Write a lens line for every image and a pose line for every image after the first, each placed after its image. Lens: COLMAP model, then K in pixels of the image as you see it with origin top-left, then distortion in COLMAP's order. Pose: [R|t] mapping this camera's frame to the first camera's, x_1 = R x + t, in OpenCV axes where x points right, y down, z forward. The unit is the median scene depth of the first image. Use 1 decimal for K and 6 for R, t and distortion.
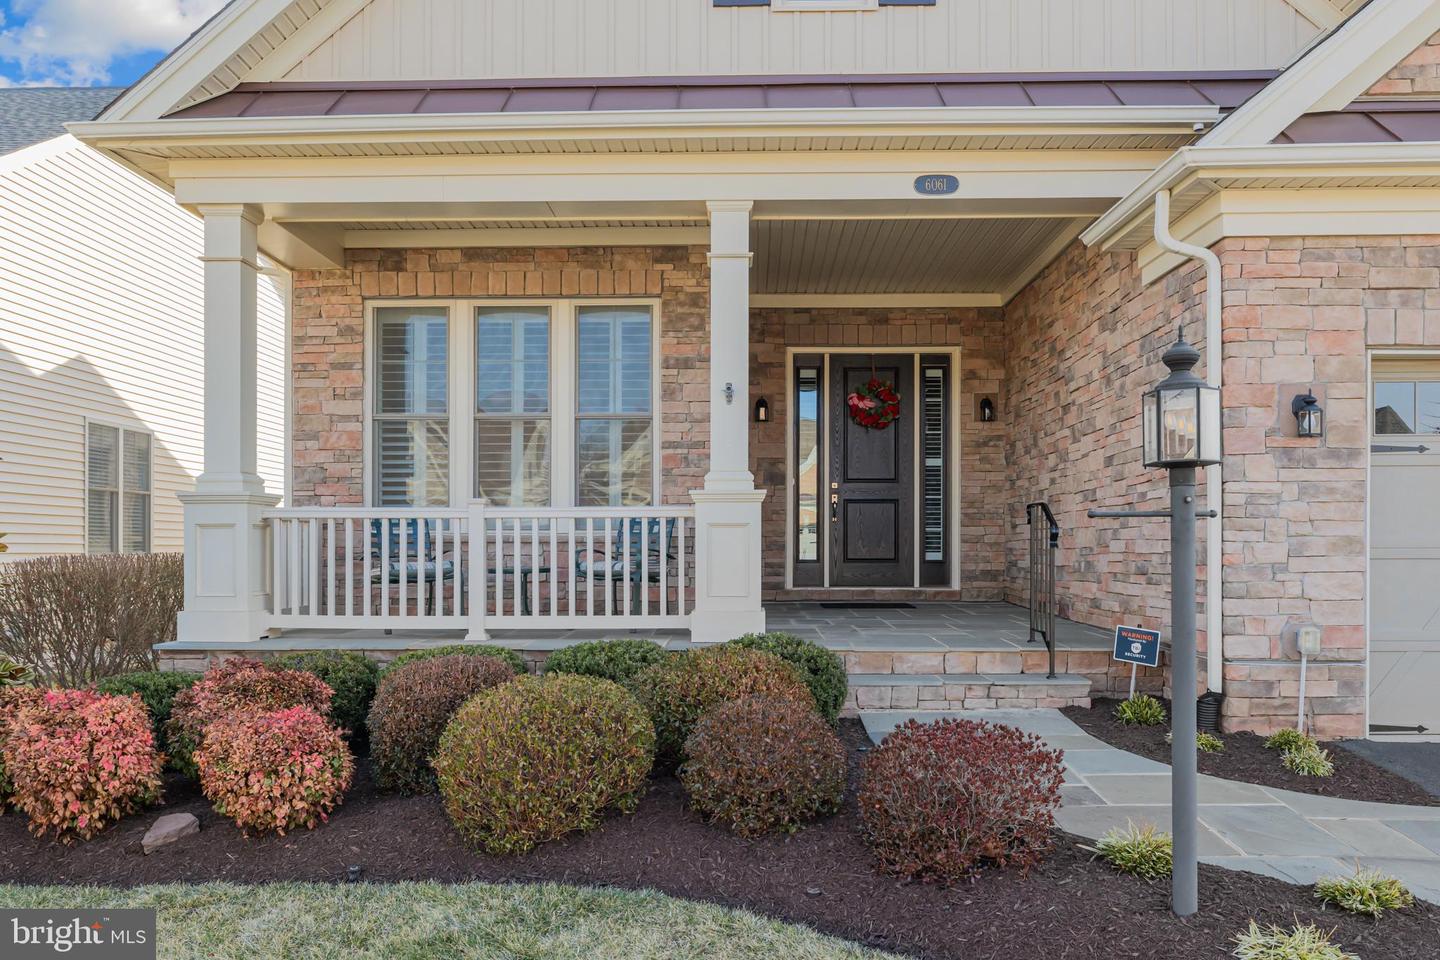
lens RADIAL K [[1081.0, 0, 718.9], [0, 1081.0, 553.2], [0, 0, 1]] dist [-0.001344, 0.005231]
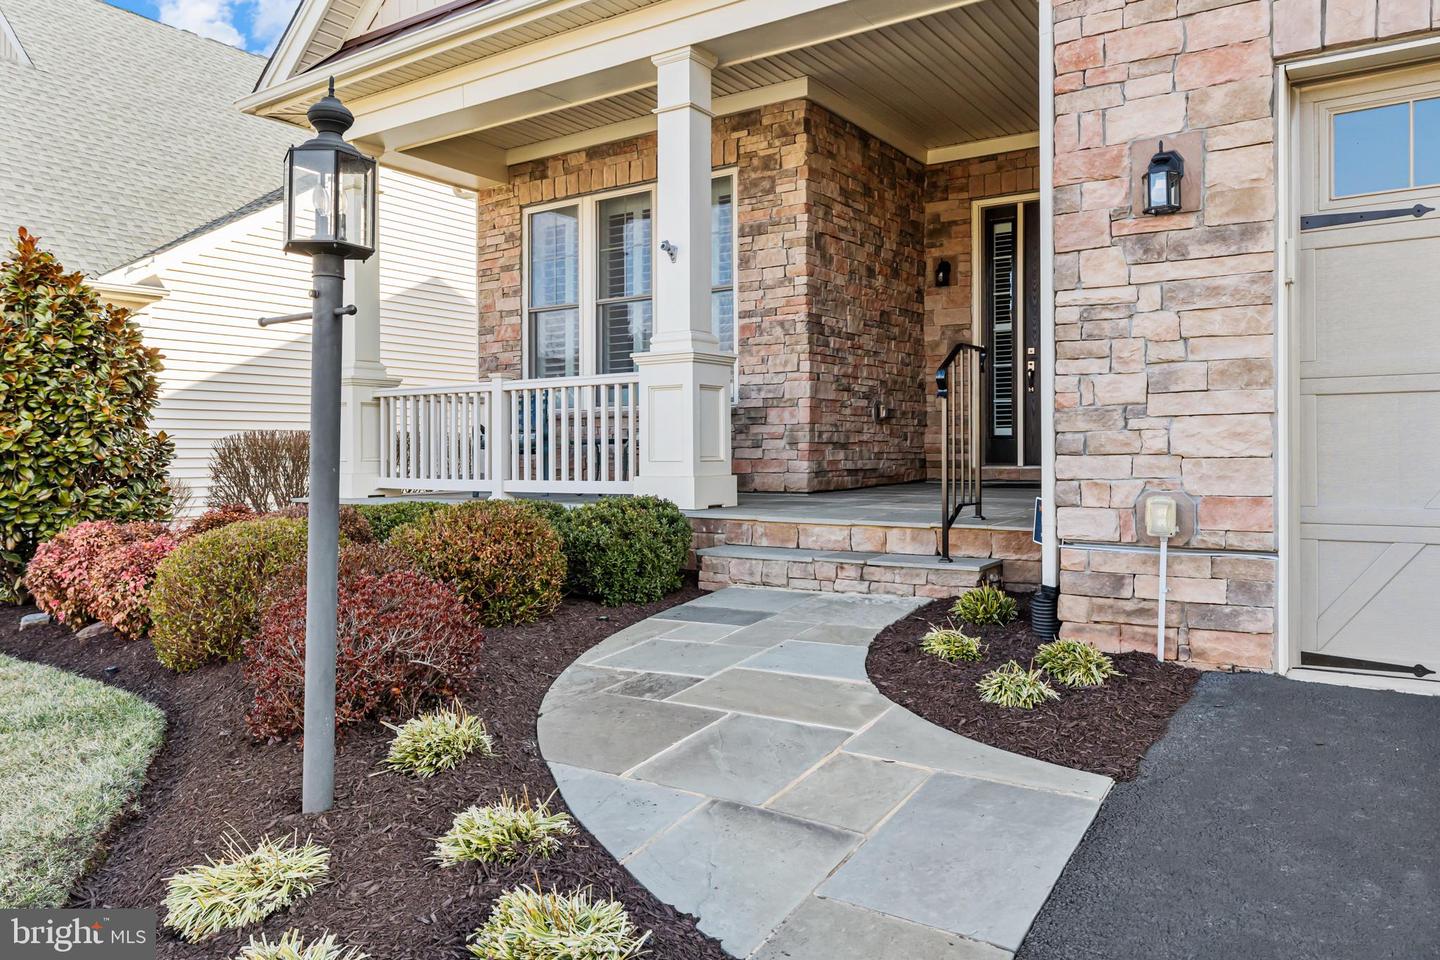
lens RADIAL K [[1010.2, 0, 719.5], [0, 1010.2, 458.6], [0, 0, 1]] dist [0.000993, -0.000812]
pose [[0.841586, -0.000137, -0.540123, 0.519048], [0.002644, 0.999989, 0.003867, 0.033051], [0.540117, -0.004683, 0.841577, 0.256050]]
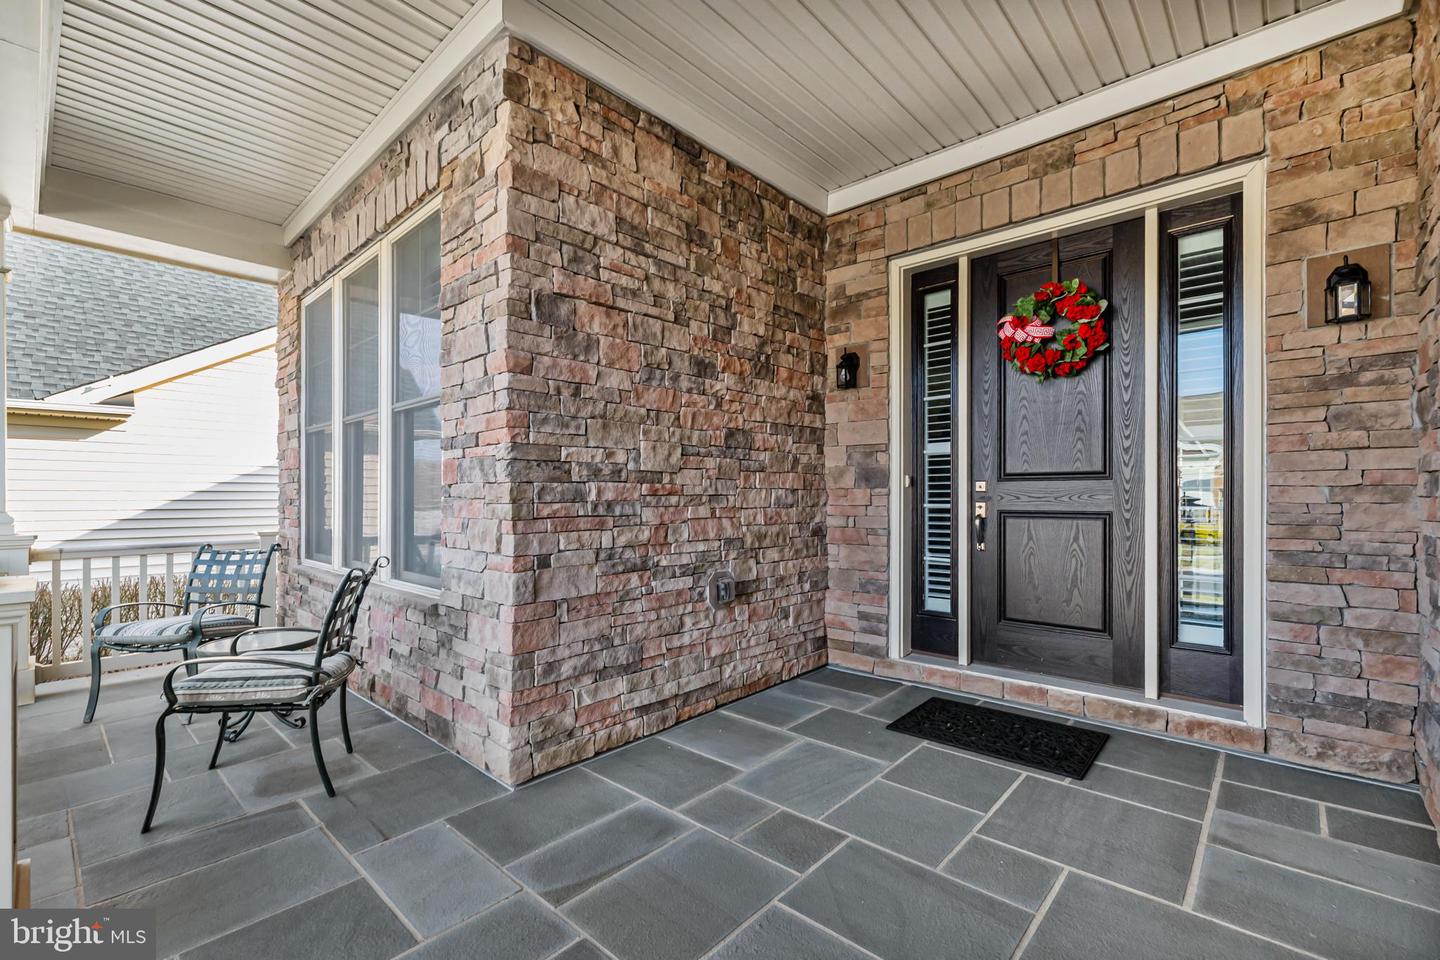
lens RADIAL K [[624.8, 0, 726.8], [0, 624.8, 497.5], [0, 0, 1]] dist [0.000703, 0.000008]
pose [[0.758771, -0.000683, -0.651357, 0.336217], [-0.001338, 0.999996, -0.002607, -0.085527], [0.651356, 0.002850, 0.758767, 1.018977]]
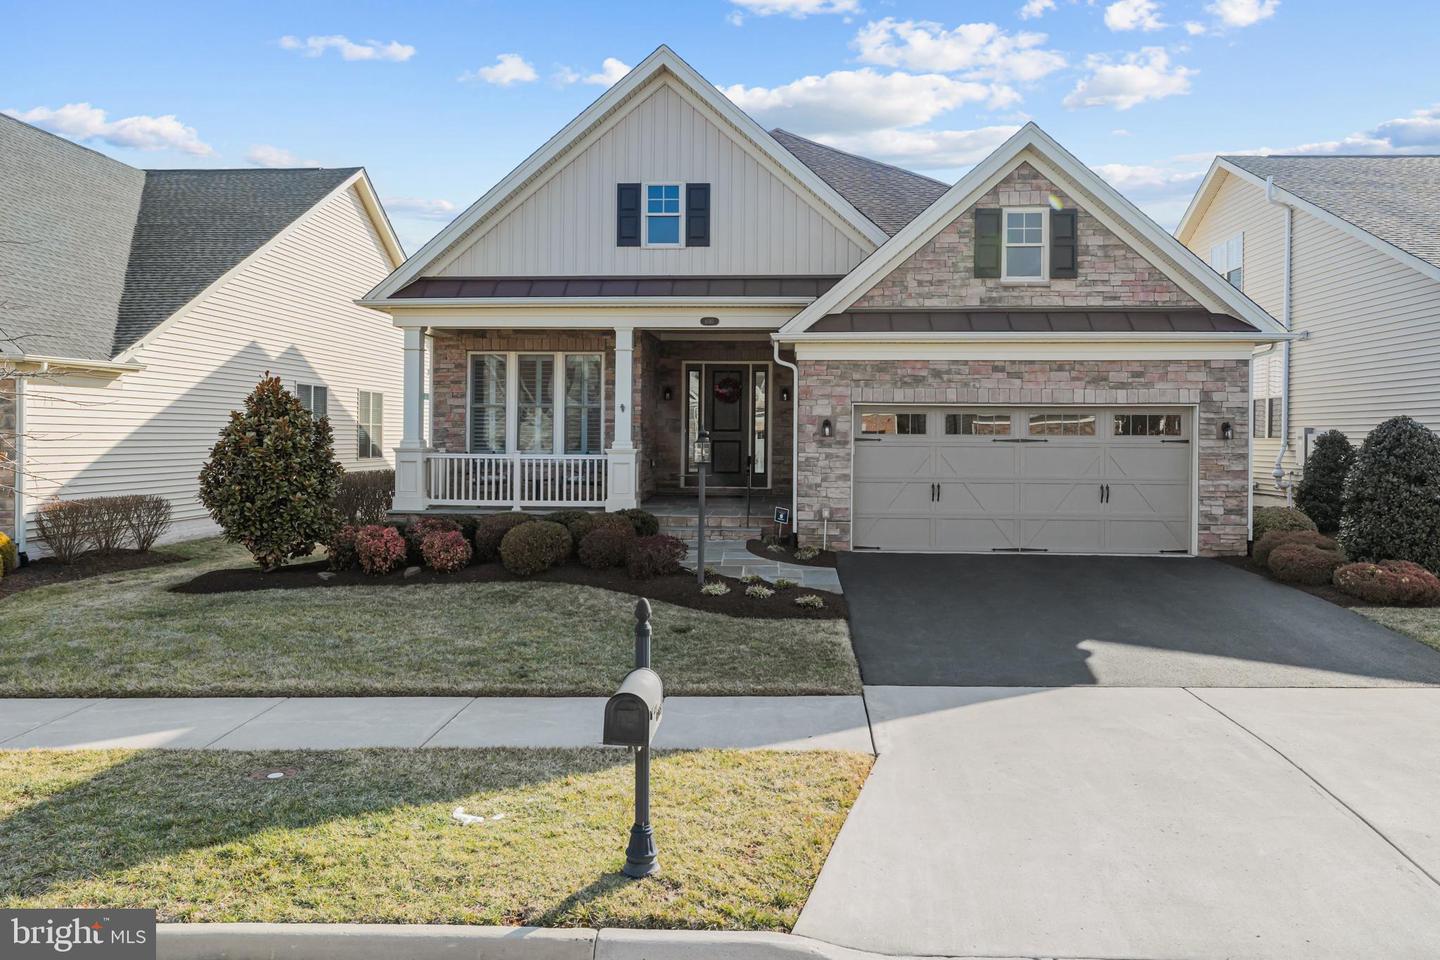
lens RADIAL K [[1005.0, 0, 726.3], [0, 1005.0, 444.6], [0, 0, 1]] dist [0.001434, 0.000009]
pose [[0.999525, 0.008543, -0.029608, 0.295533], [-0.008427, 0.999956, 0.004064, -0.076114], [0.029641, -0.003813, 0.999553, -1.173440]]
